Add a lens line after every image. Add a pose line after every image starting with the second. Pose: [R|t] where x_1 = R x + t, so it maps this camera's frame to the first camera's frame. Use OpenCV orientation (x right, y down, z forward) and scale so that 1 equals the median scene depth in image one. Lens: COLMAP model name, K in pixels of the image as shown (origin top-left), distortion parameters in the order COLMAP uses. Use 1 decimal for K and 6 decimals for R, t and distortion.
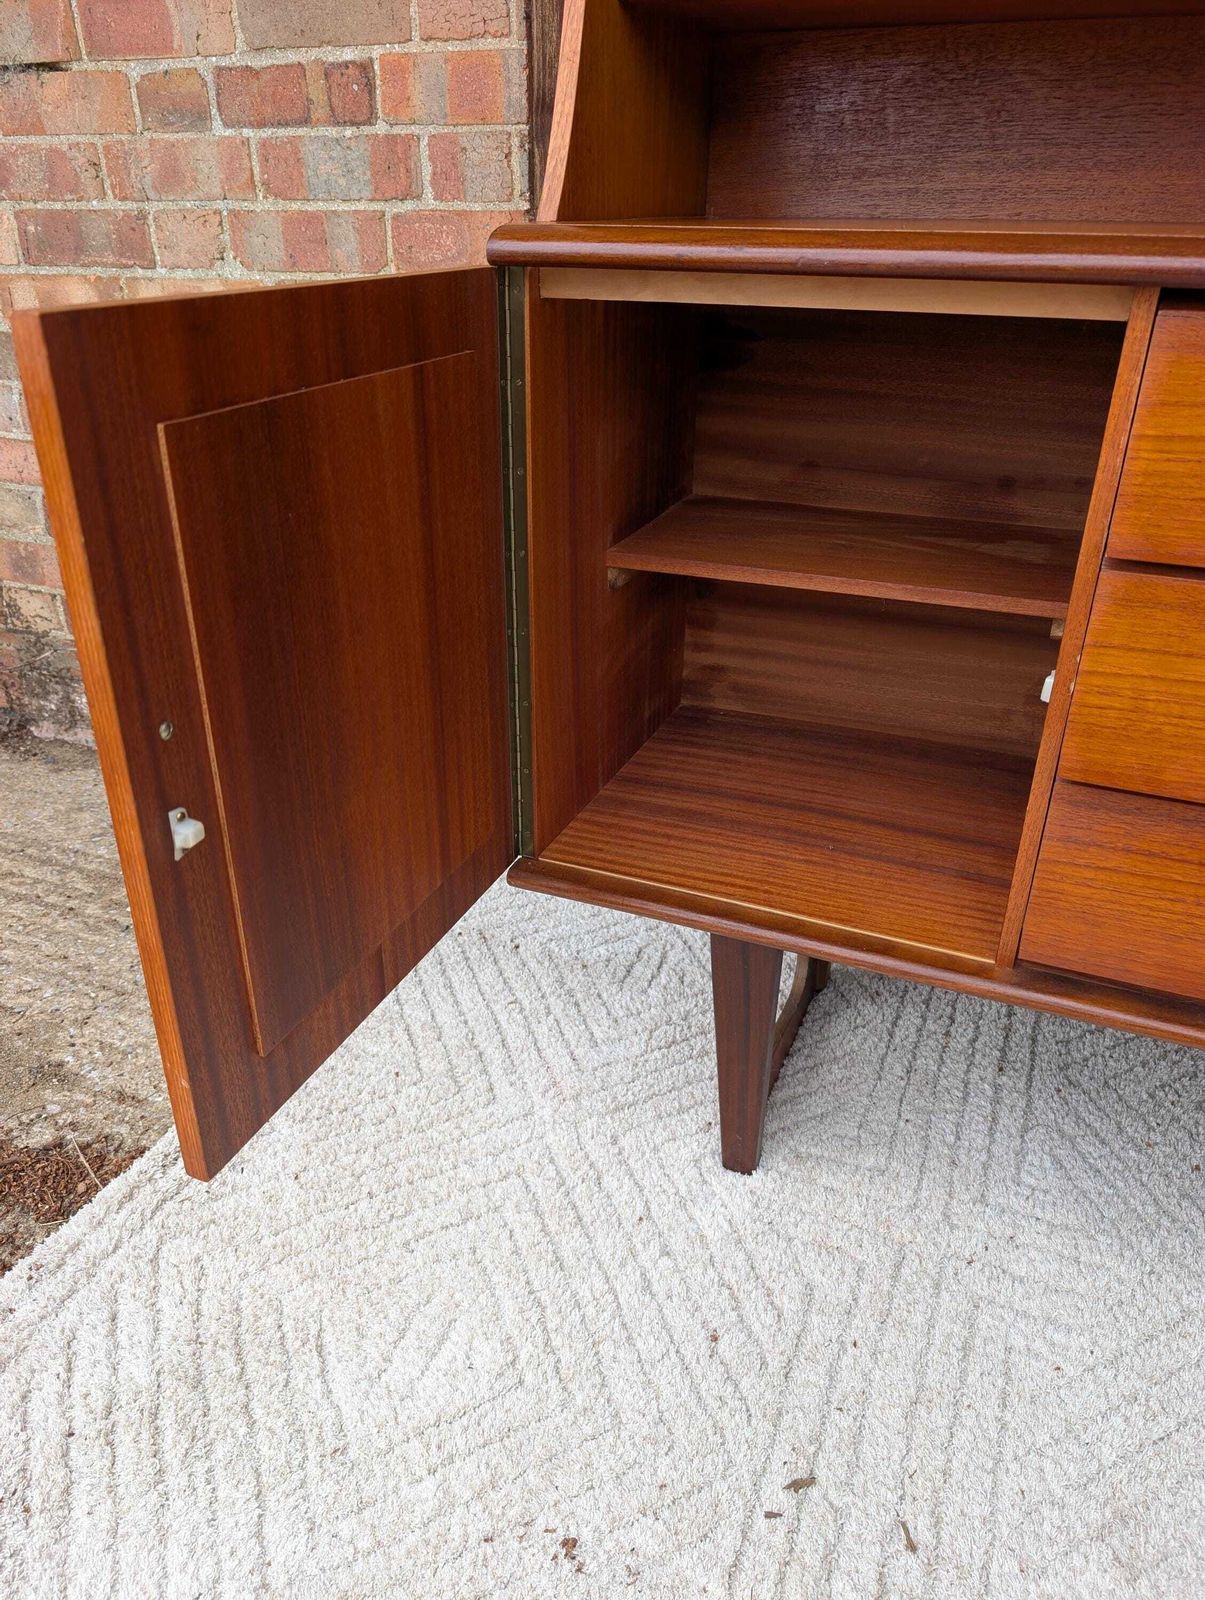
lens RADIAL K [[1162.8, 0, 592.3], [0, 1162.8, 808.8], [0, 0, 1]] dist [-0.003815, 0.012162]
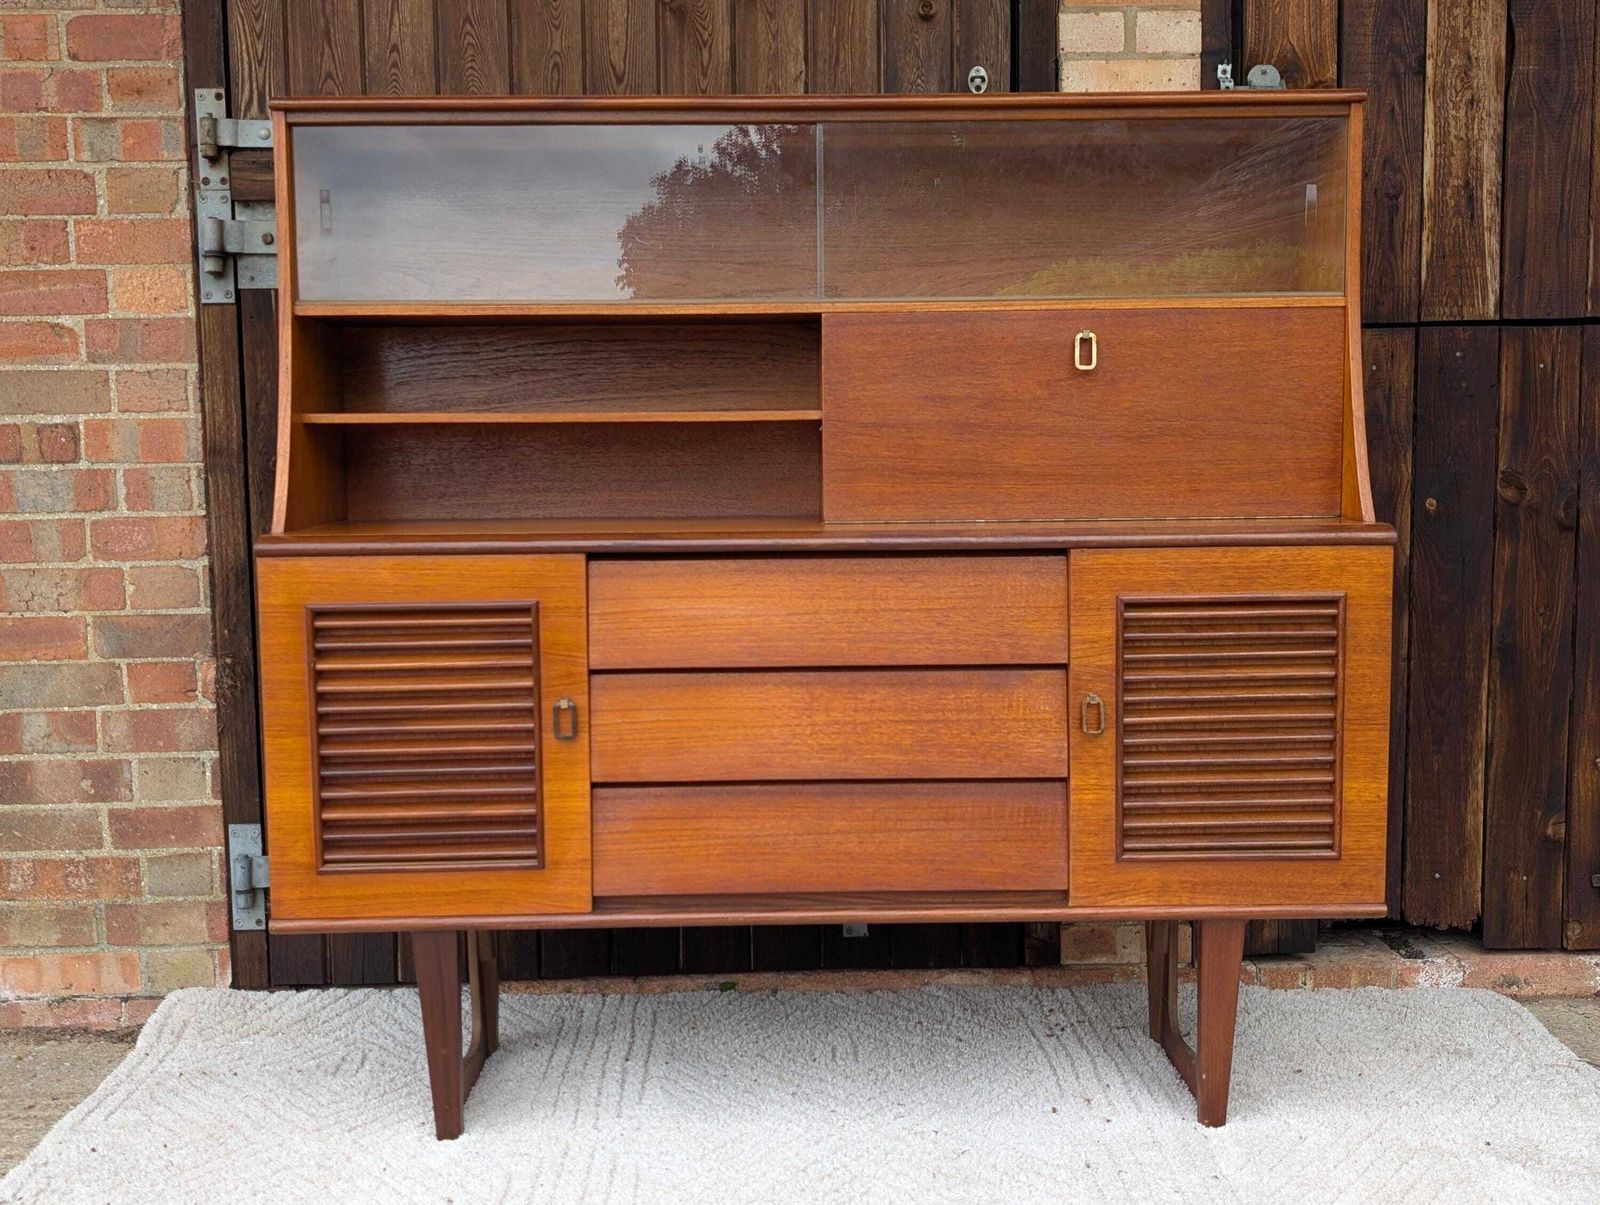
lens RADIAL K [[1709.1, 0, 808.4], [0, 1709.1, 599.3], [0, 0, 1]] dist [0.019681, 0.000000]
pose [[0.912289, -0.057414, 0.405502, -0.256106], [0.206556, 0.919473, -0.334521, 0.454926], [-0.353641, 0.388939, 0.850684, -1.058503]]
